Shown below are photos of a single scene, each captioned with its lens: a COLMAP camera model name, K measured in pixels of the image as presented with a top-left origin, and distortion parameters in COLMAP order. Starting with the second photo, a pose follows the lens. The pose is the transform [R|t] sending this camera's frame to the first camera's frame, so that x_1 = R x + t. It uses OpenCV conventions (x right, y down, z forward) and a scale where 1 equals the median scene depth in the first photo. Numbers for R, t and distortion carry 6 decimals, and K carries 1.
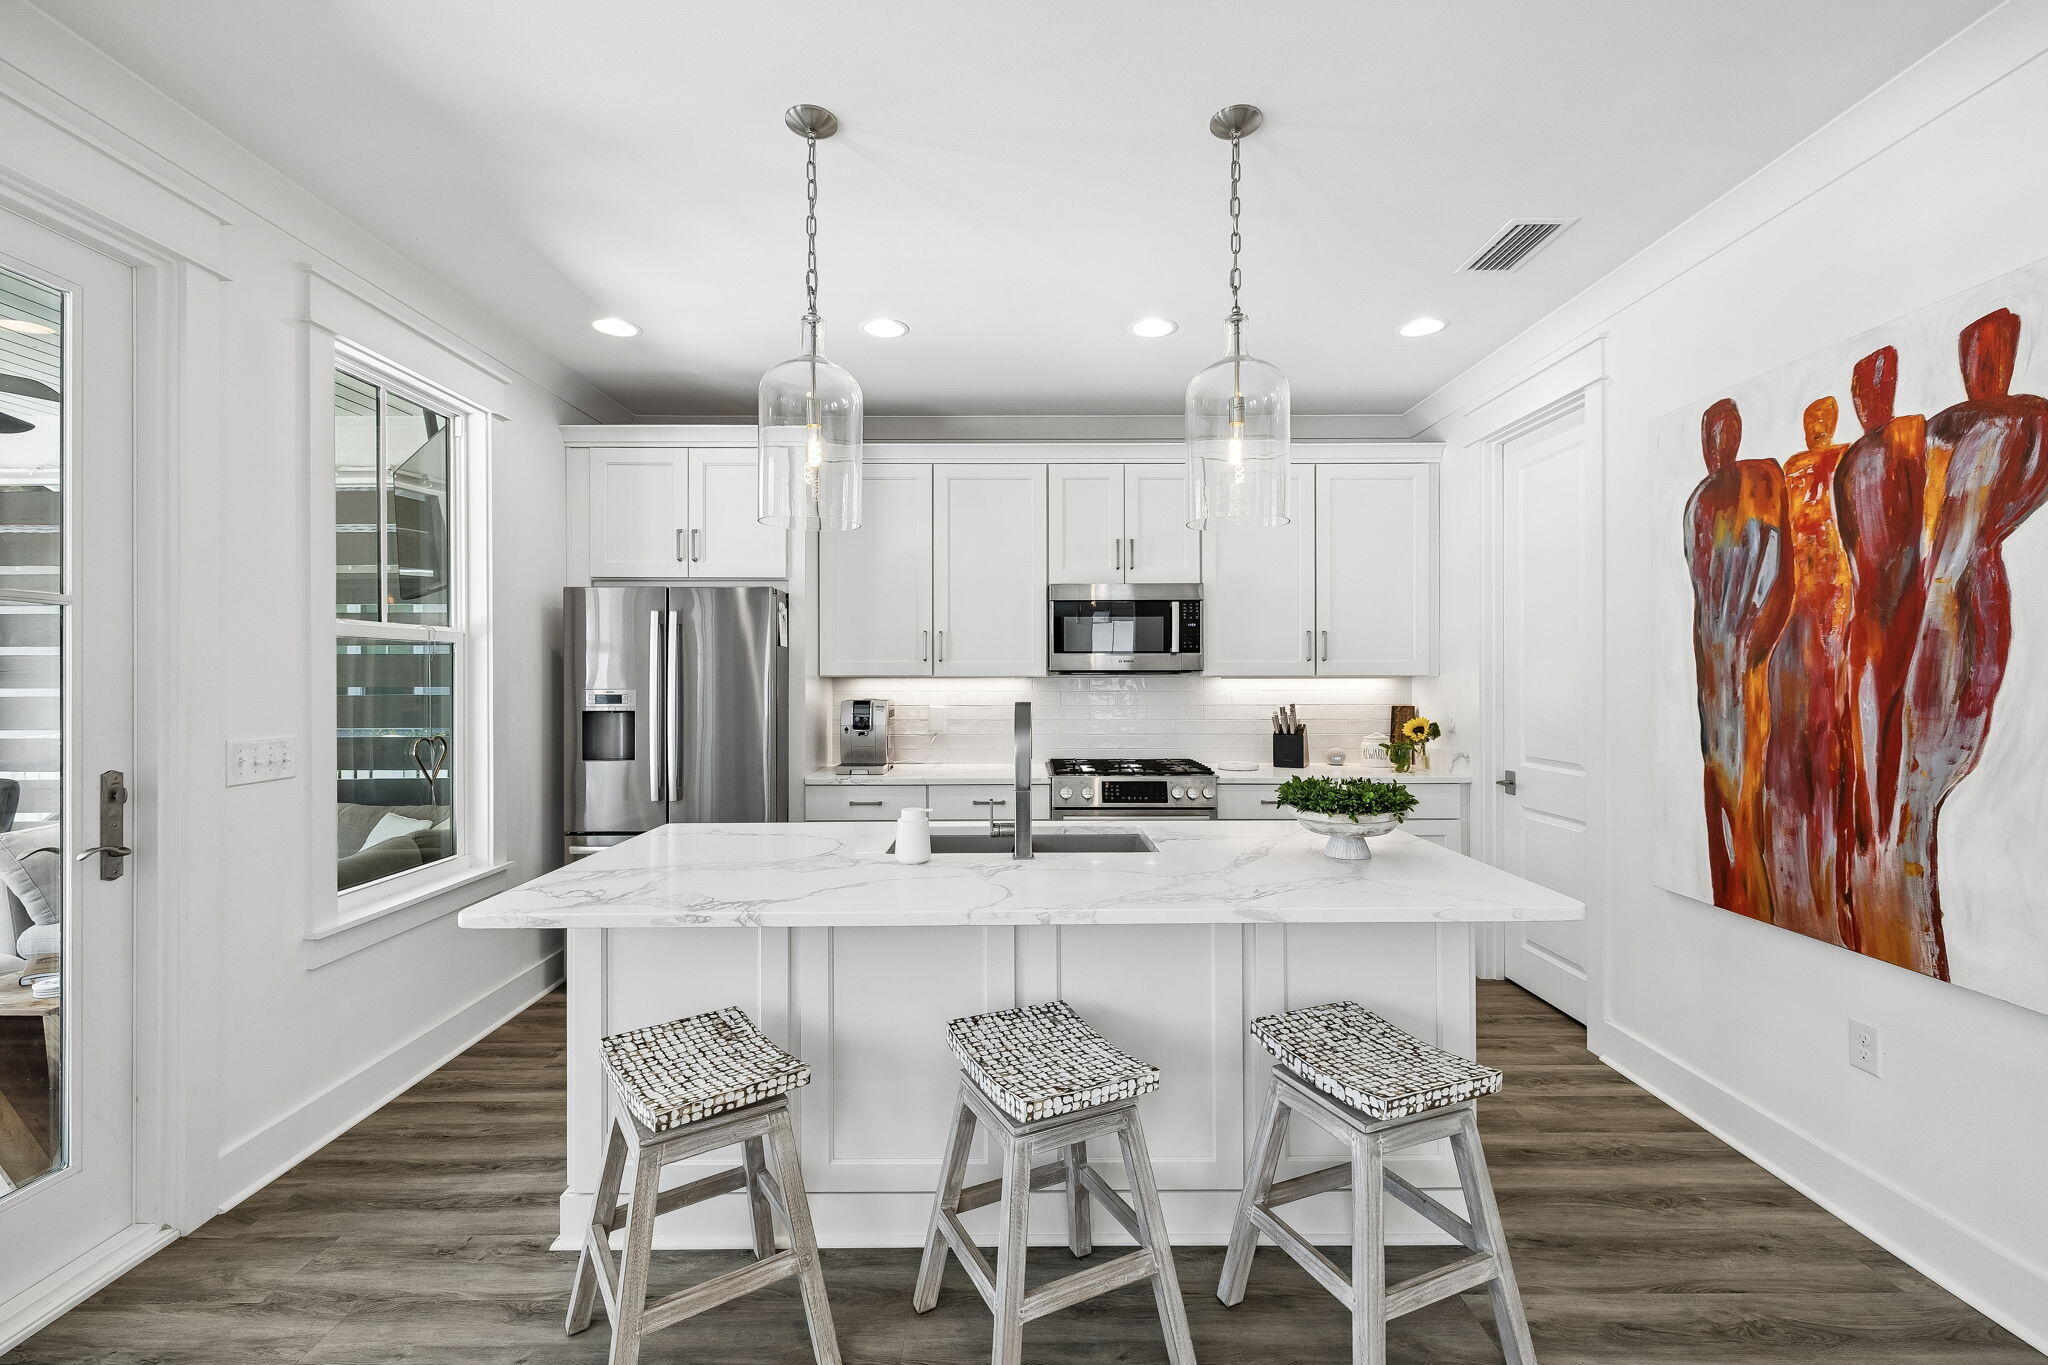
lens RADIAL K [[860.4, 0, 1022.5], [0, 860.4, 672.7], [0, 0, 1]] dist [0.000916, 0.000072]
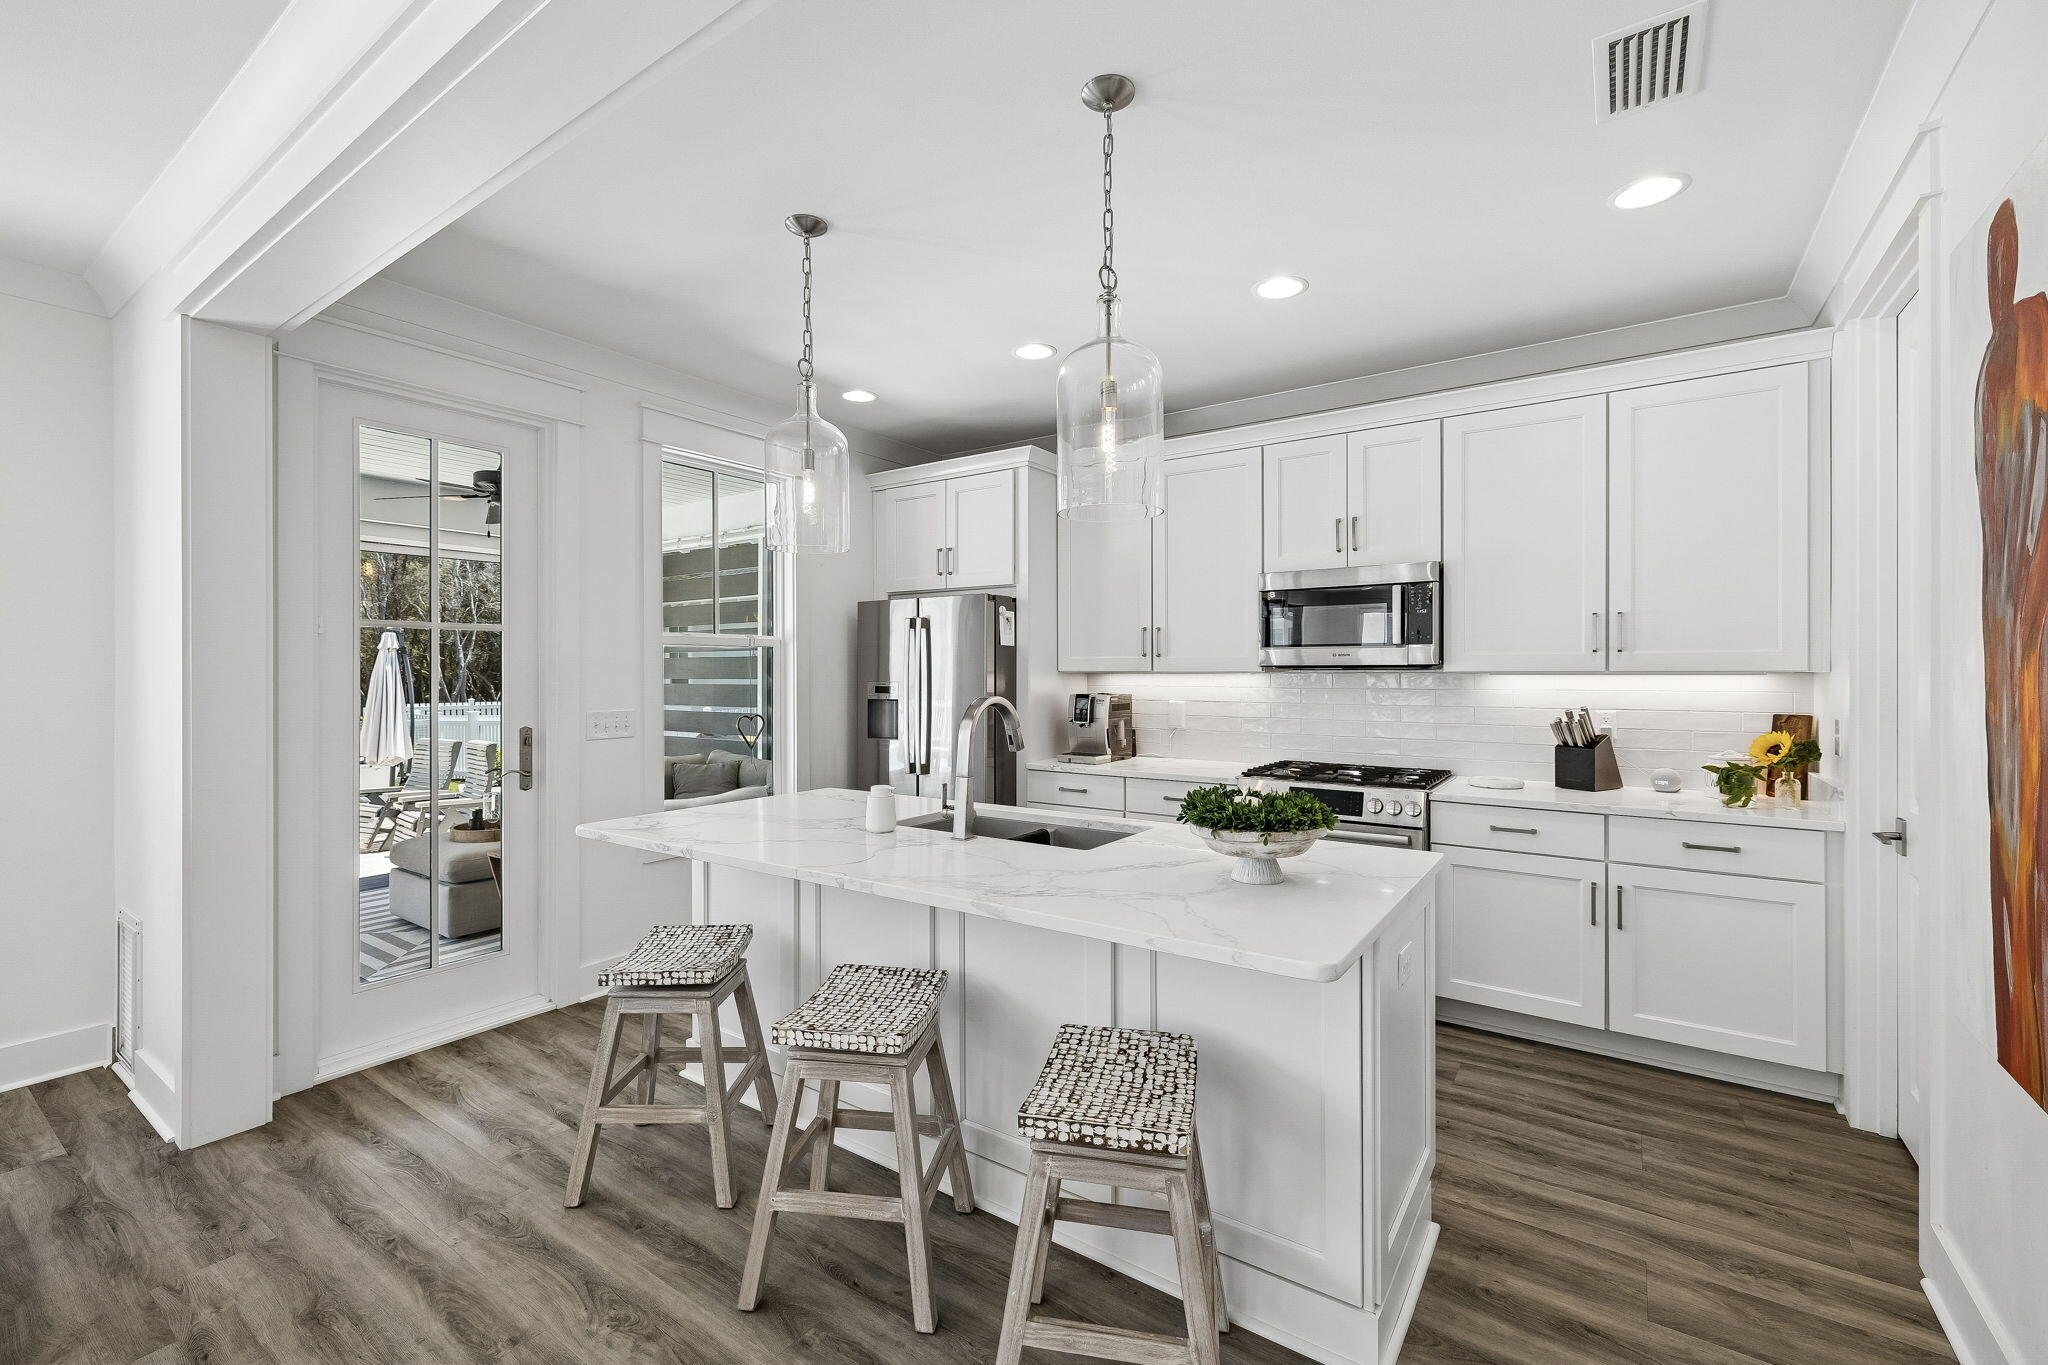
lens RADIAL K [[860.4, 0, 1022.5], [0, 860.4, 672.7], [0, 0, 1]] dist [0.000916, 0.000072]
pose [[0.818671, 0.001626, -0.574261, 0.443726], [0.001960, 0.999982, 0.005626, -0.001139], [0.574260, -0.005731, 0.818653, 0.098875]]
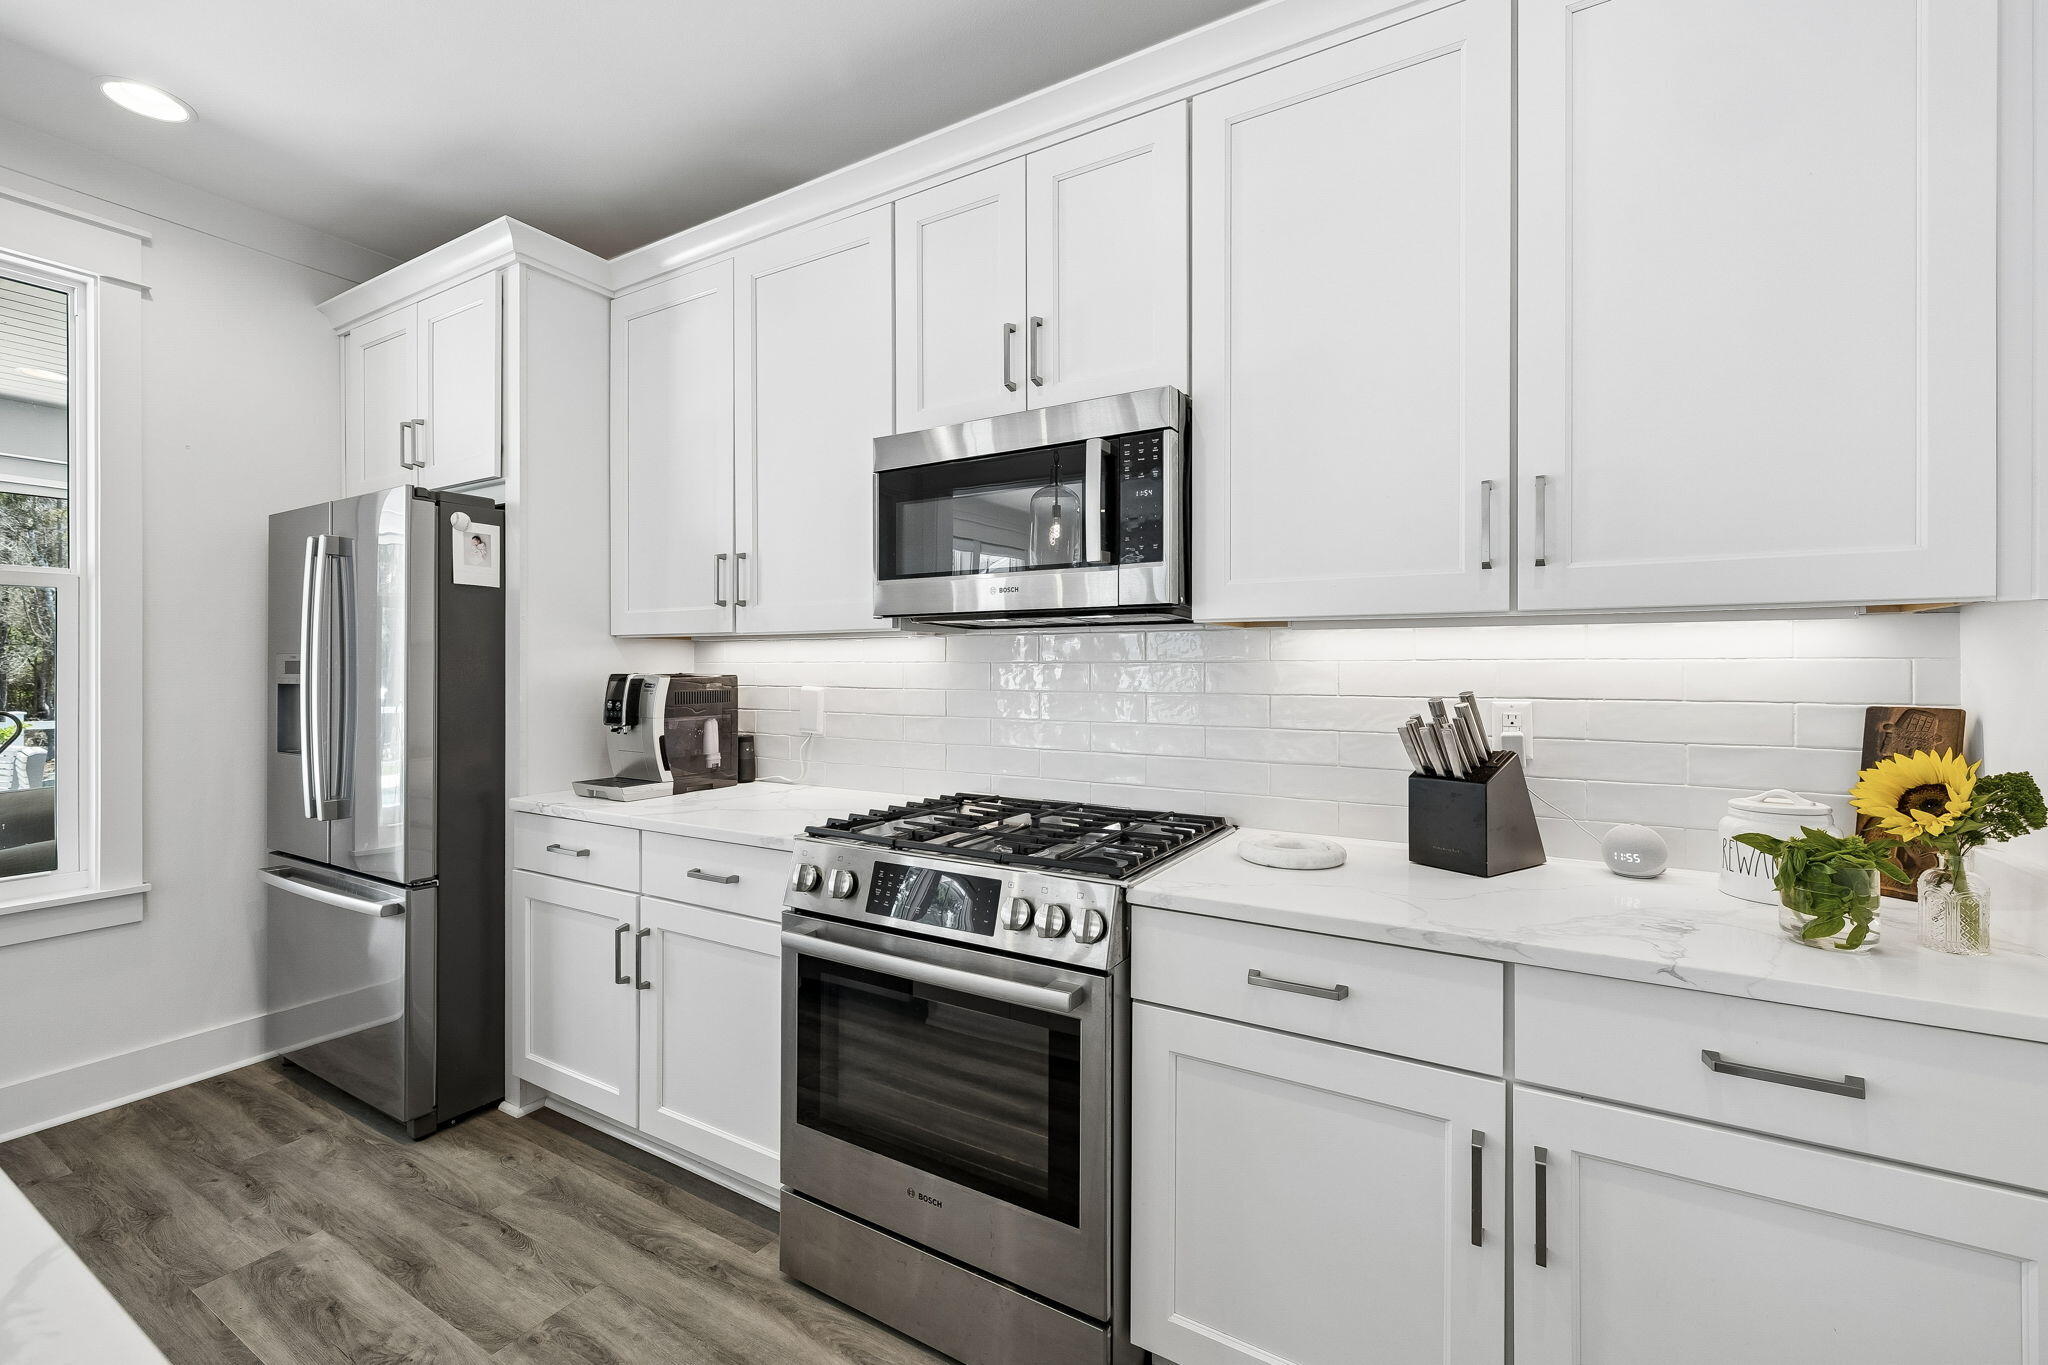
lens RADIAL K [[862.7, 0, 1024.1], [0, 862.7, 666.7], [0, 0, 1]] dist [-0.000149, -0.000145]
pose [[0.858227, 0.001909, -0.513267, 0.437992], [0.000059, 0.999993, 0.003817, 0.029929], [0.513271, -0.003306, 0.858220, 0.763542]]
